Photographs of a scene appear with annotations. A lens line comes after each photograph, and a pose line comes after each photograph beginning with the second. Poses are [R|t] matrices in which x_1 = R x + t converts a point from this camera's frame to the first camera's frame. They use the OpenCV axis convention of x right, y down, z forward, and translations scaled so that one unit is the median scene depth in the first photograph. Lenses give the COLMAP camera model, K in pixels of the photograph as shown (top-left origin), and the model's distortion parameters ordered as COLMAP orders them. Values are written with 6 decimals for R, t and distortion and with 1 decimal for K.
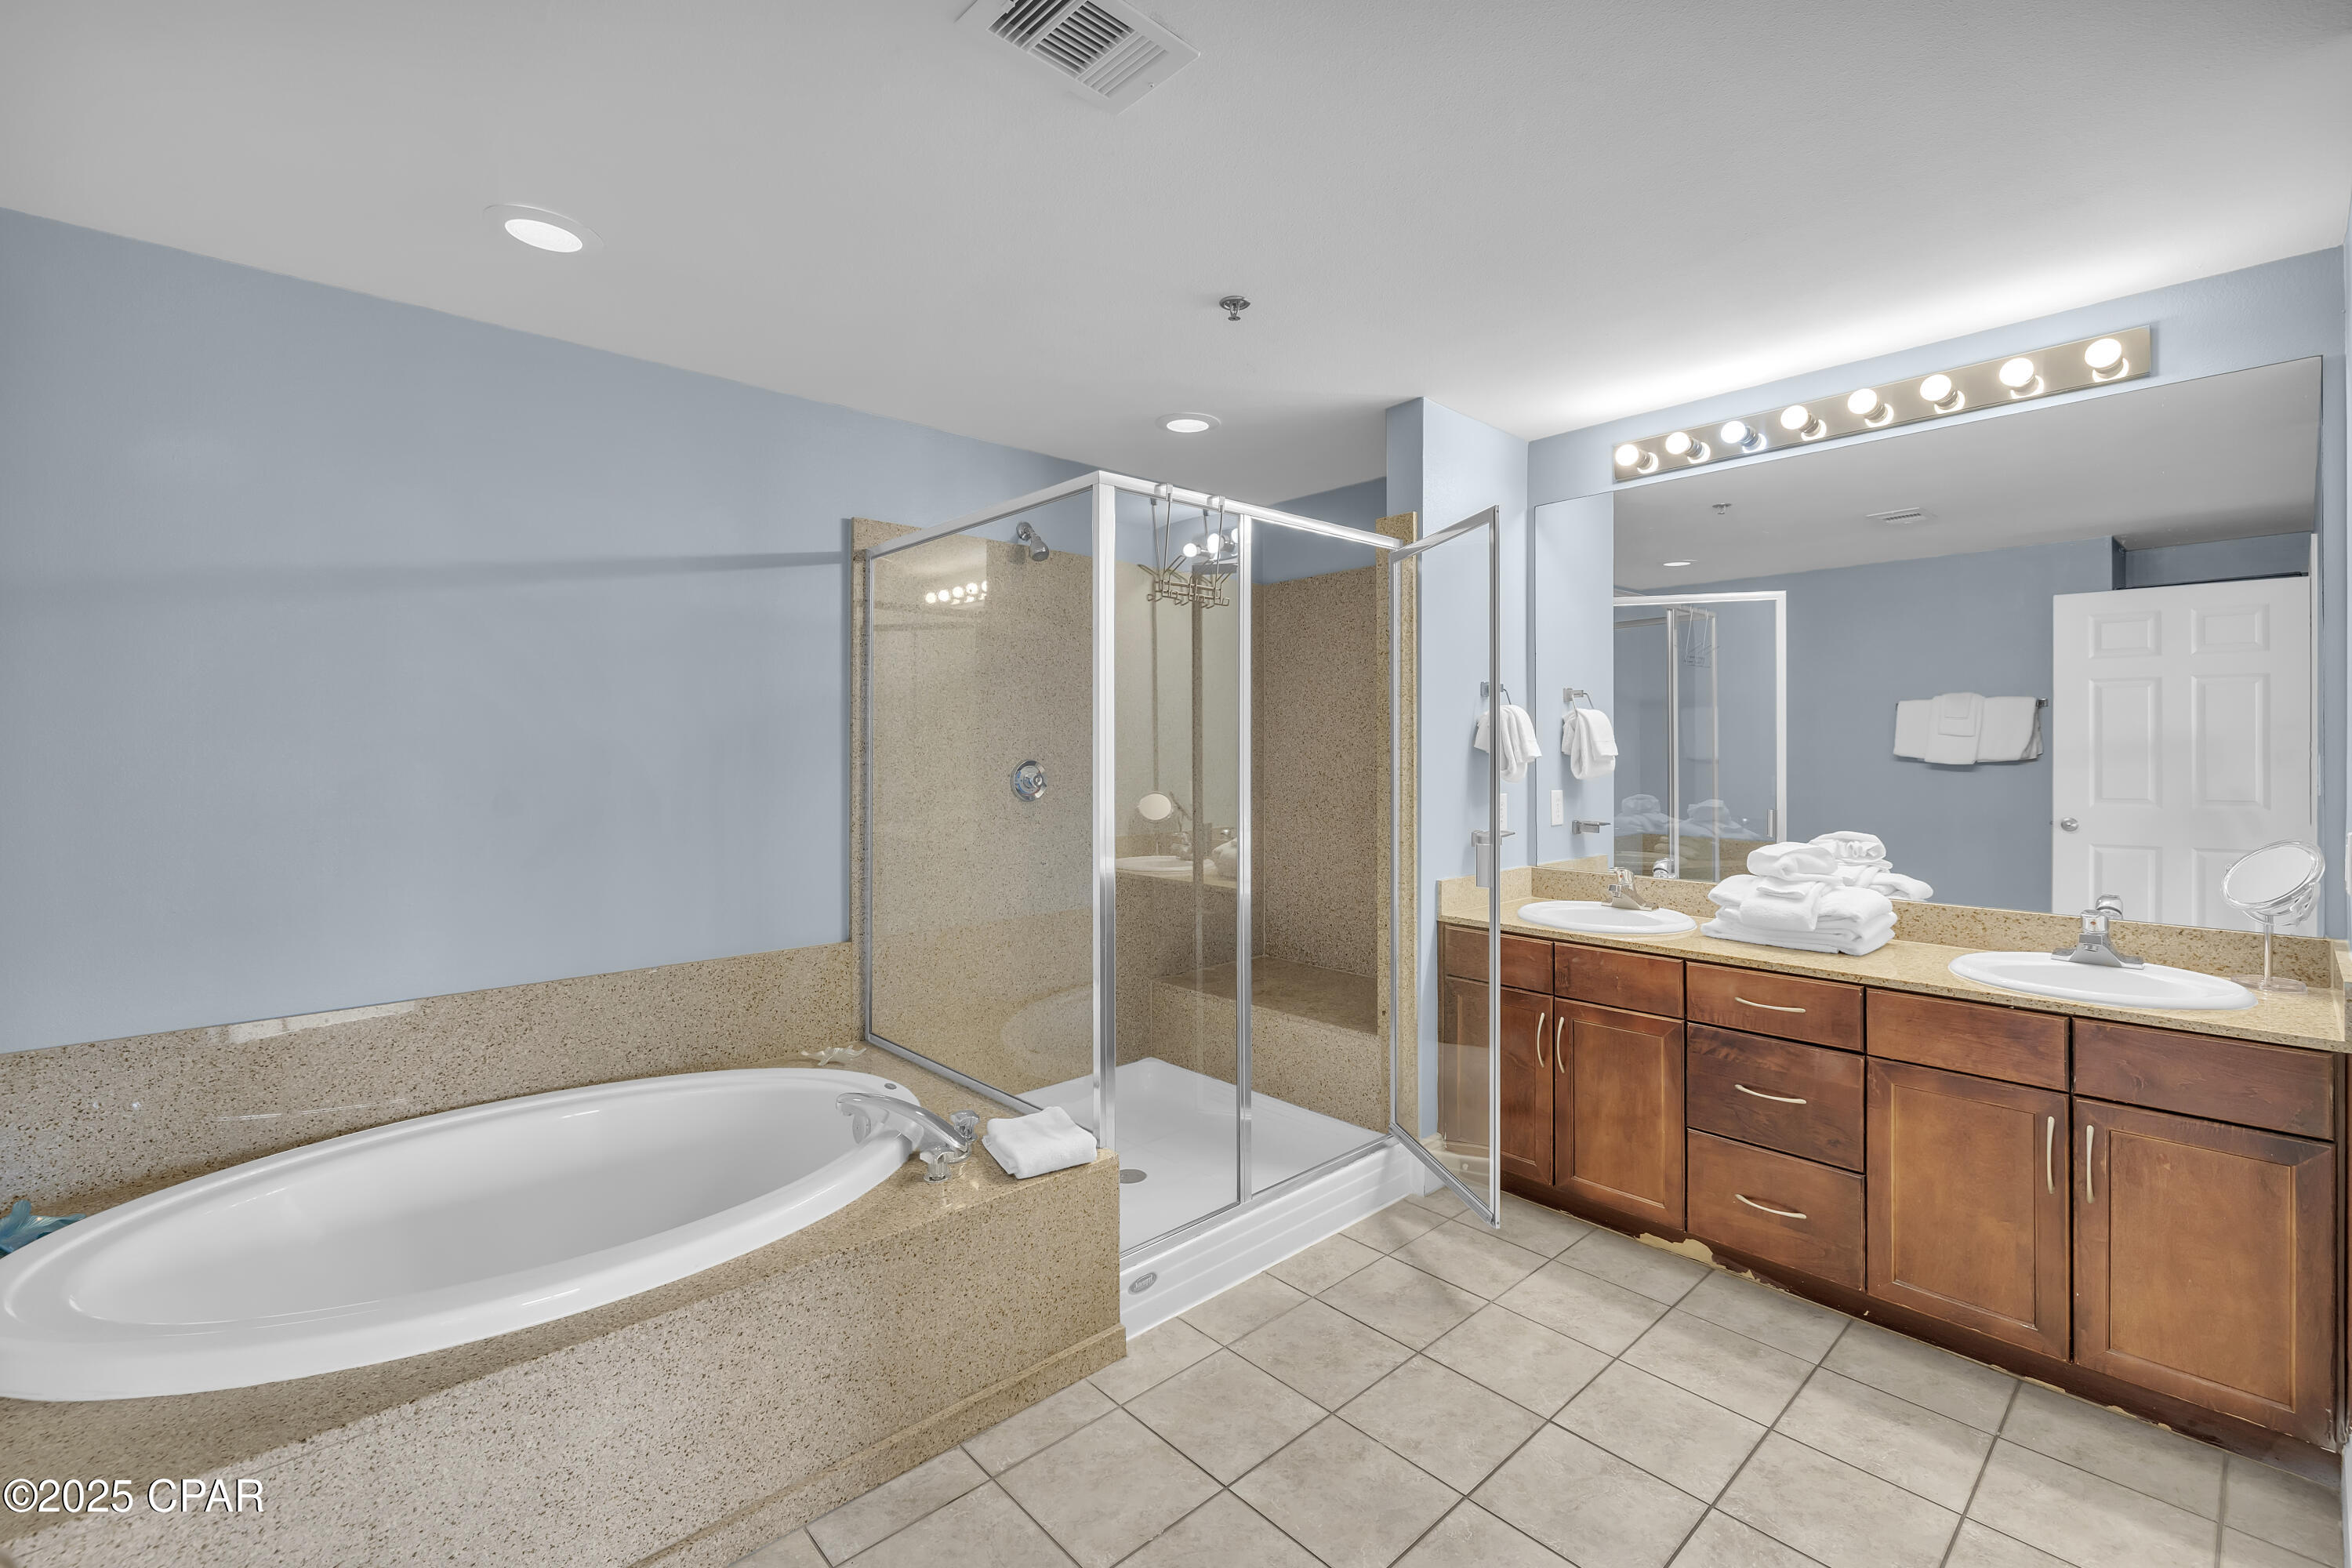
lens RADIAL K [[999.2, 0, 1170.0], [0, 999.2, 740.3], [0, 0, 1]] dist [-0.002564, -0.000473]
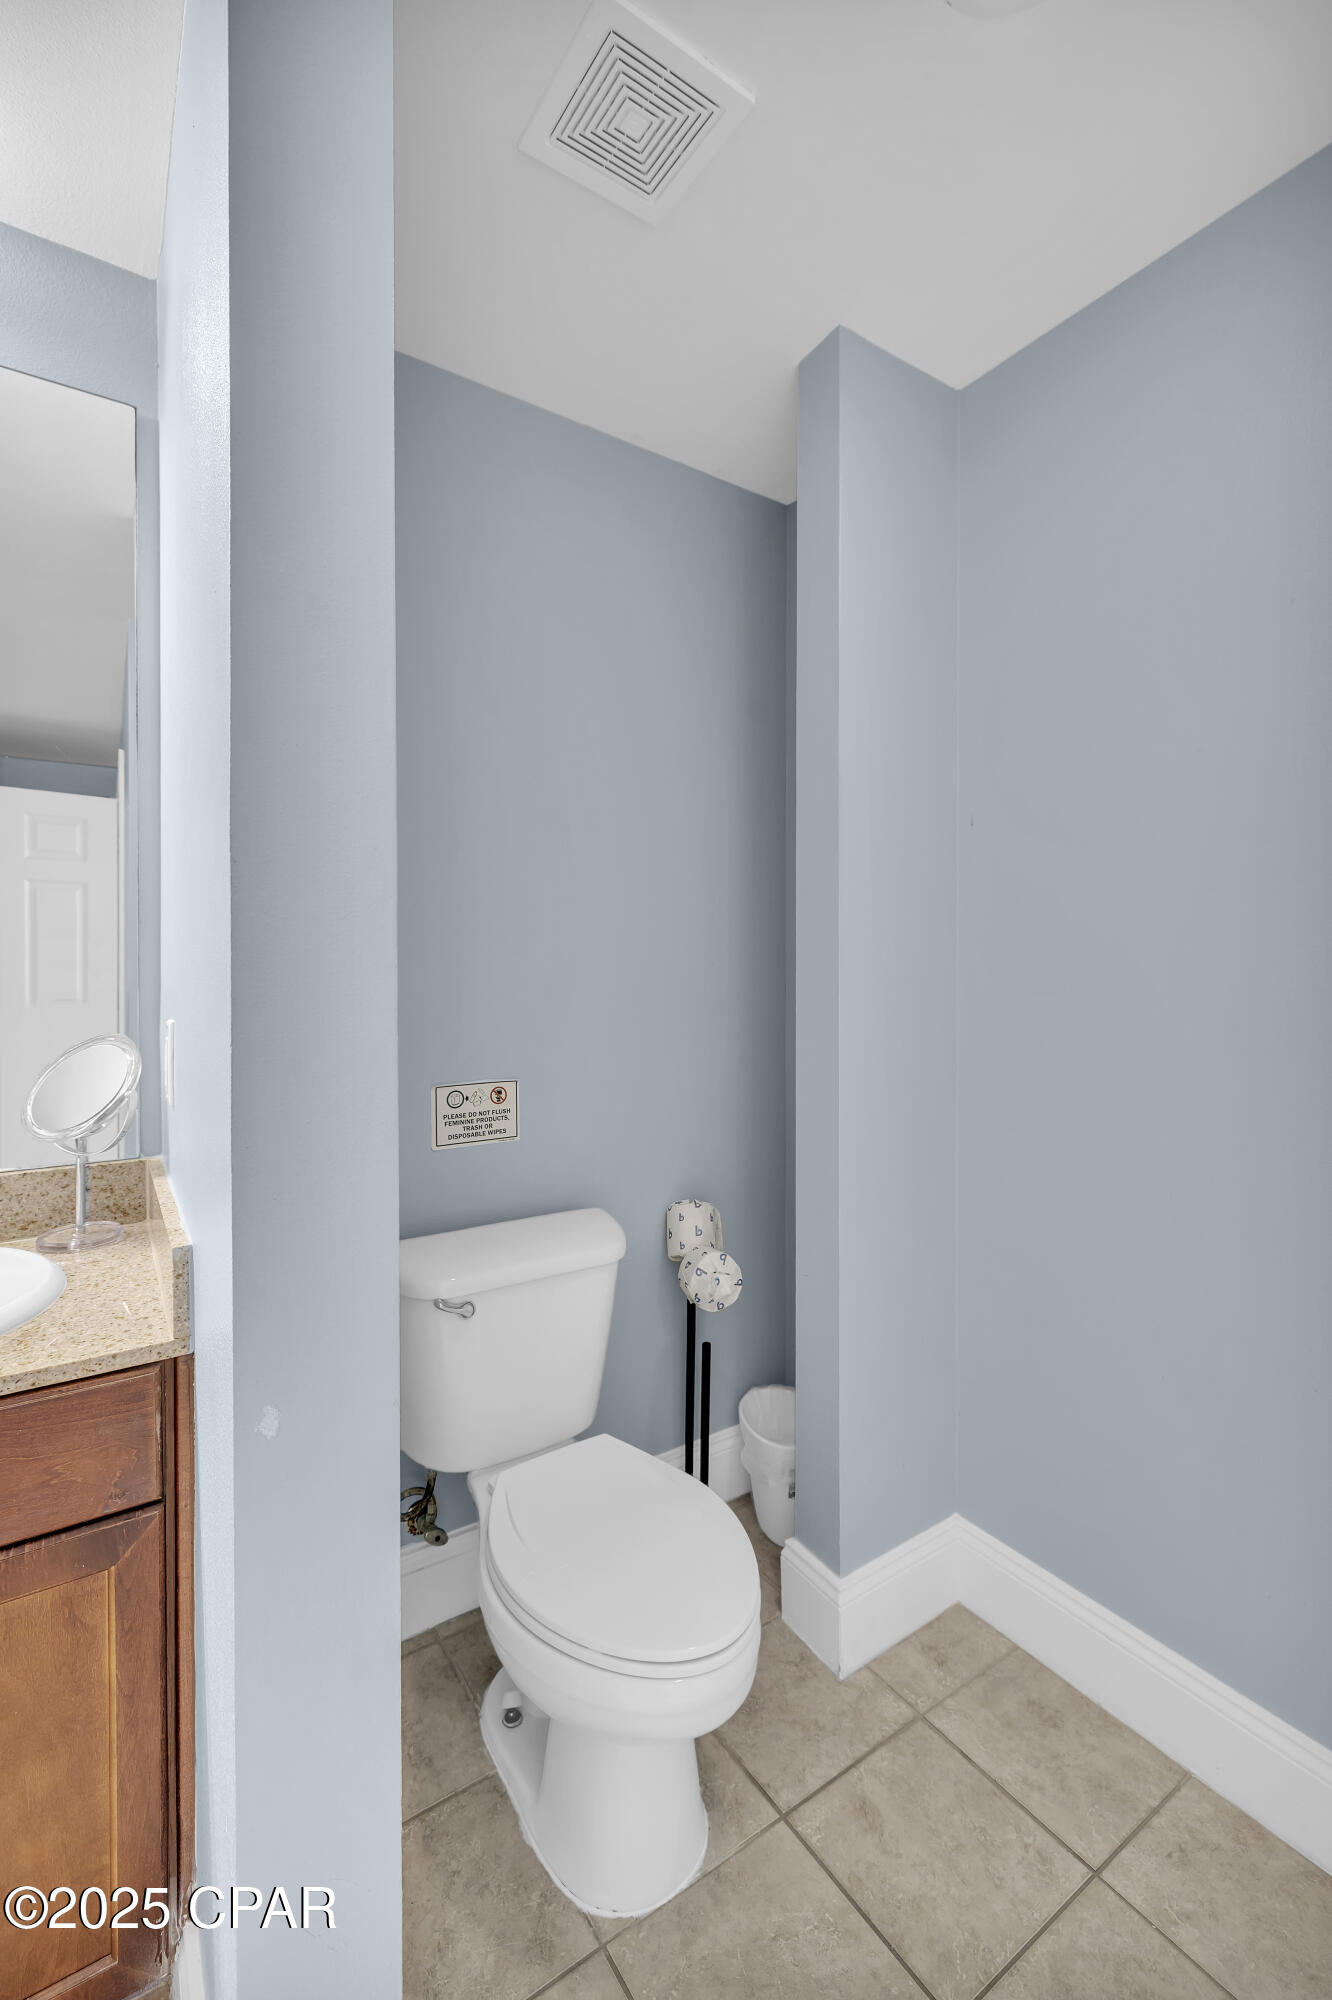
lens RADIAL K [[849.7, 0, 649.7], [0, 849.7, 979.1], [0, 0, 1]] dist [-0.002564, -0.000473]
pose [[0.153821, -0.008173, 0.988065, 0.475660], [-0.003381, 0.999956, 0.008798, 0.043221], [-0.988093, -0.004694, 0.153786, 0.423156]]
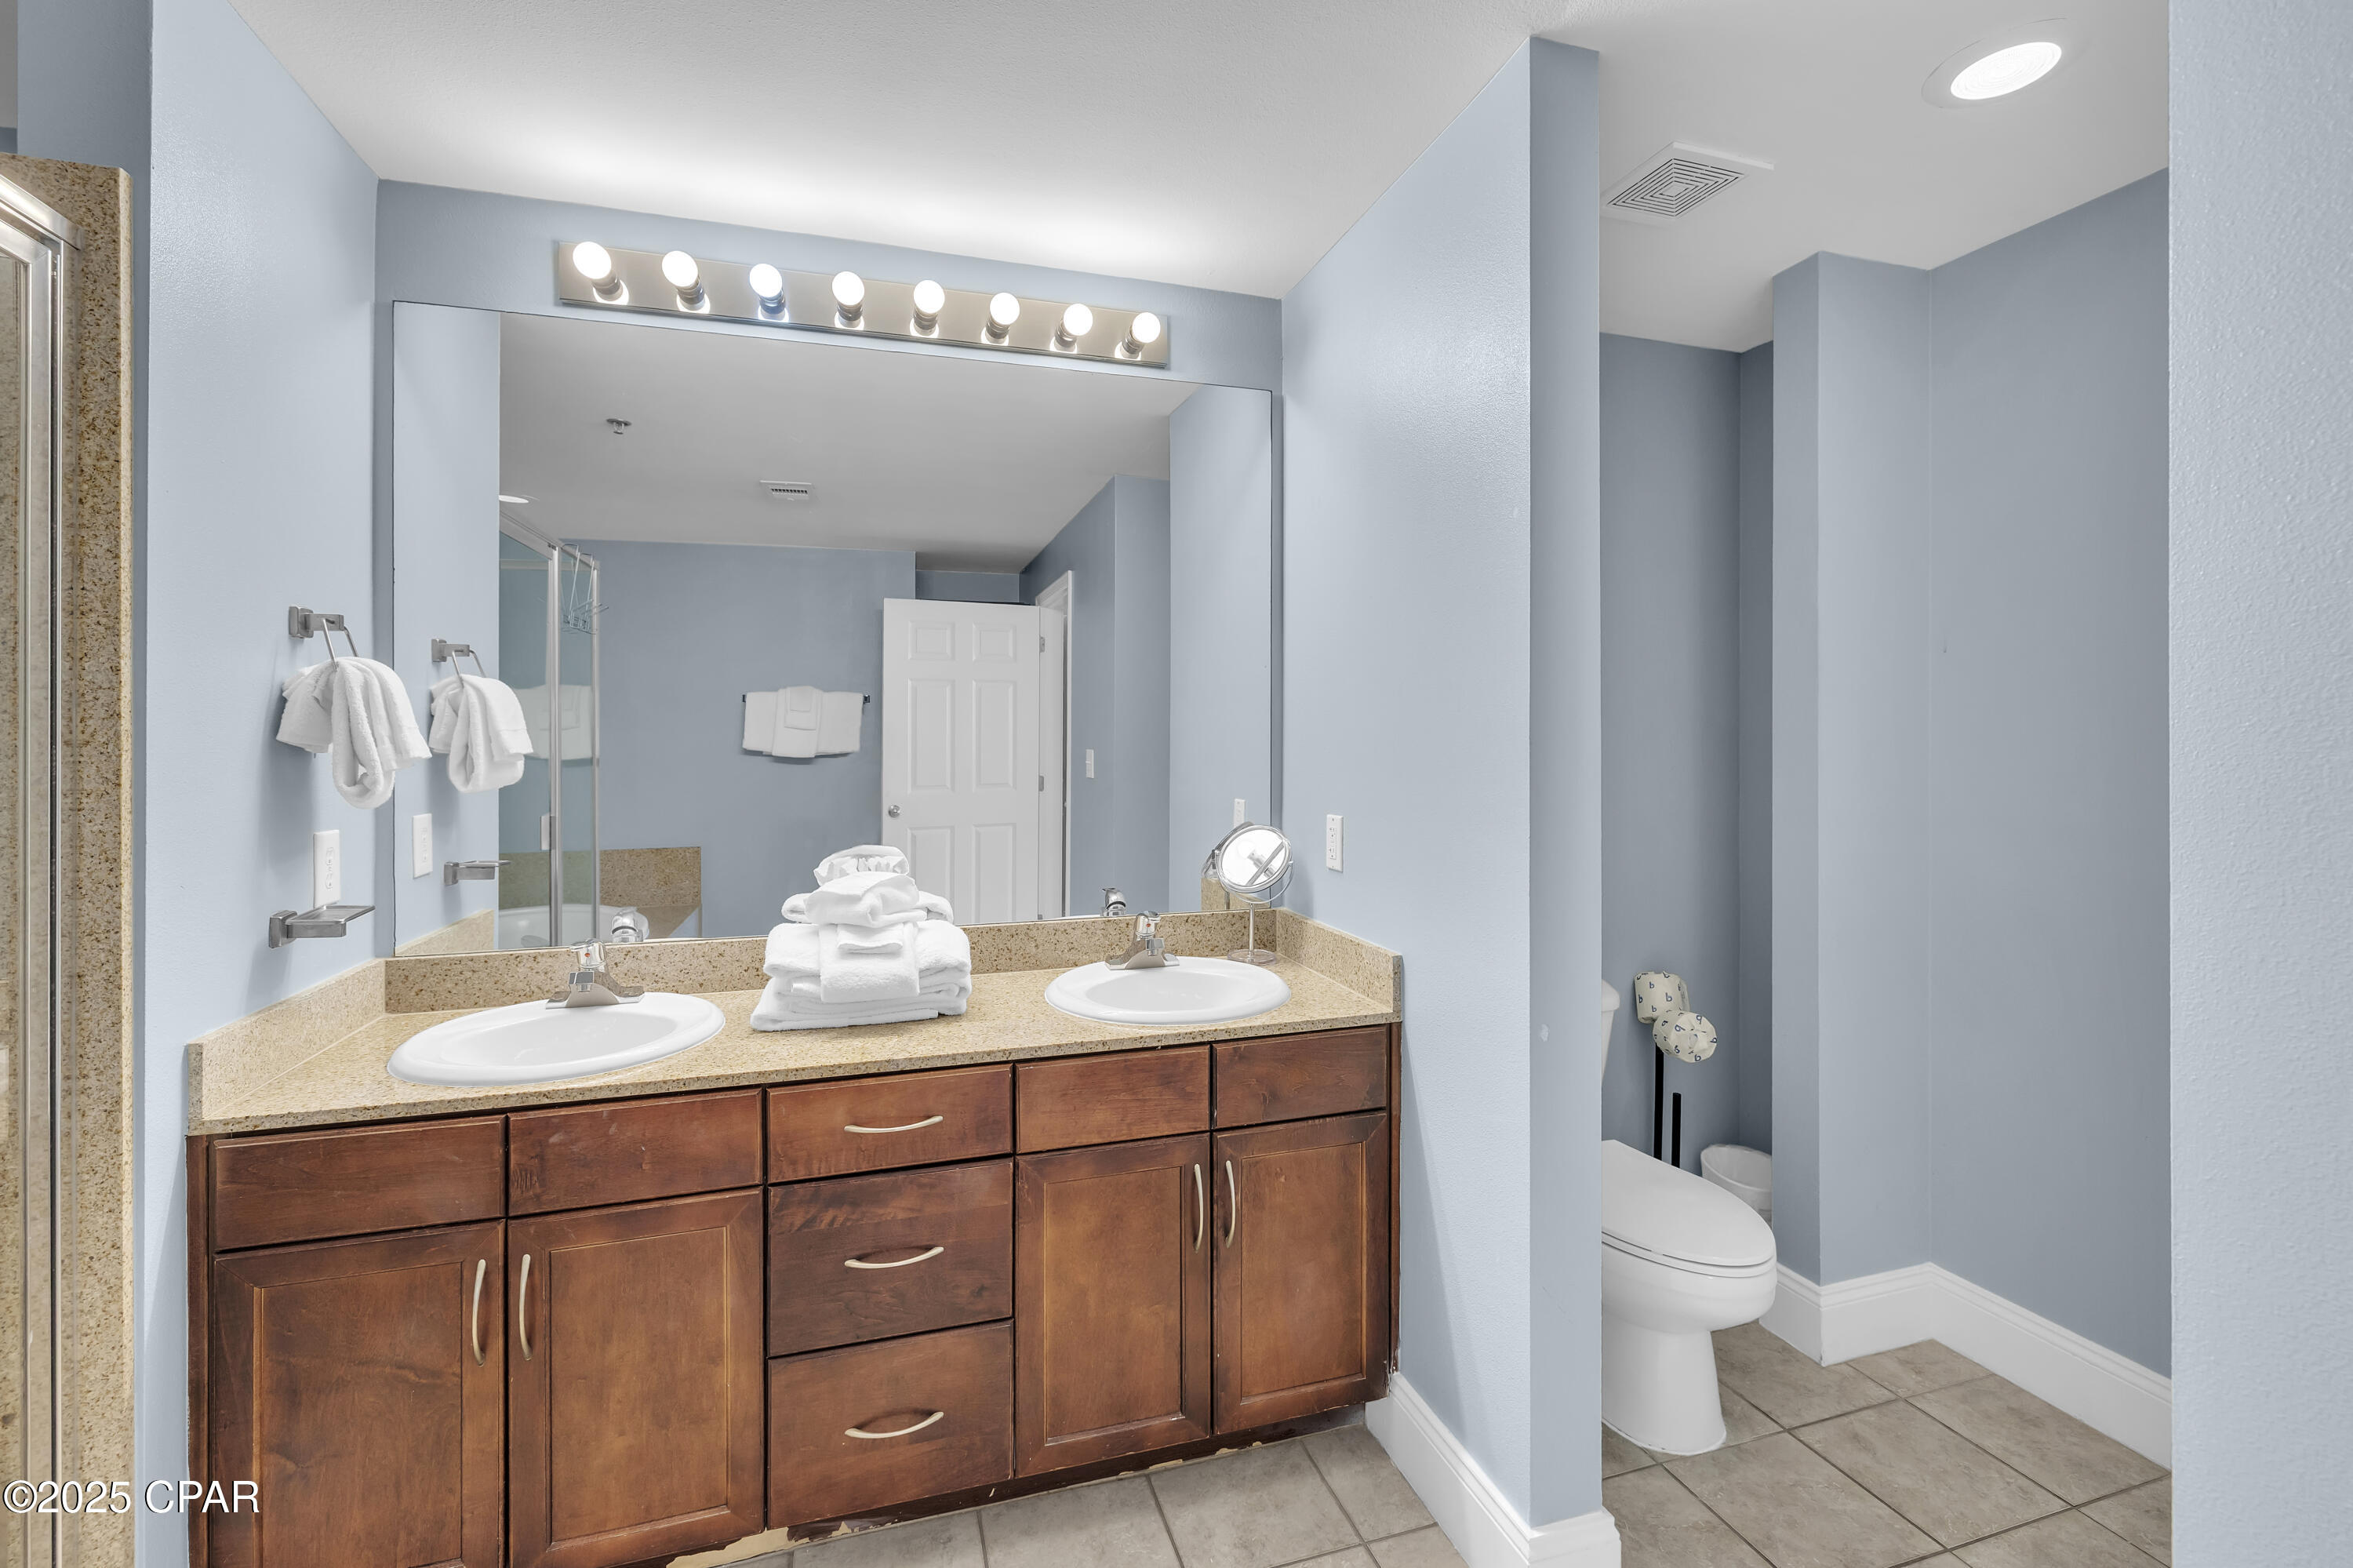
lens RADIAL K [[999.7, 0, 1146.9], [0, 999.7, 737.9], [0, 0, 1]] dist [-0.002564, -0.000473]
pose [[0.423119, 0.001264, 0.906073, 0.063054], [-0.004049, 0.999992, 0.000496, 0.005623], [-0.906065, -0.003878, 0.423121, 0.545288]]
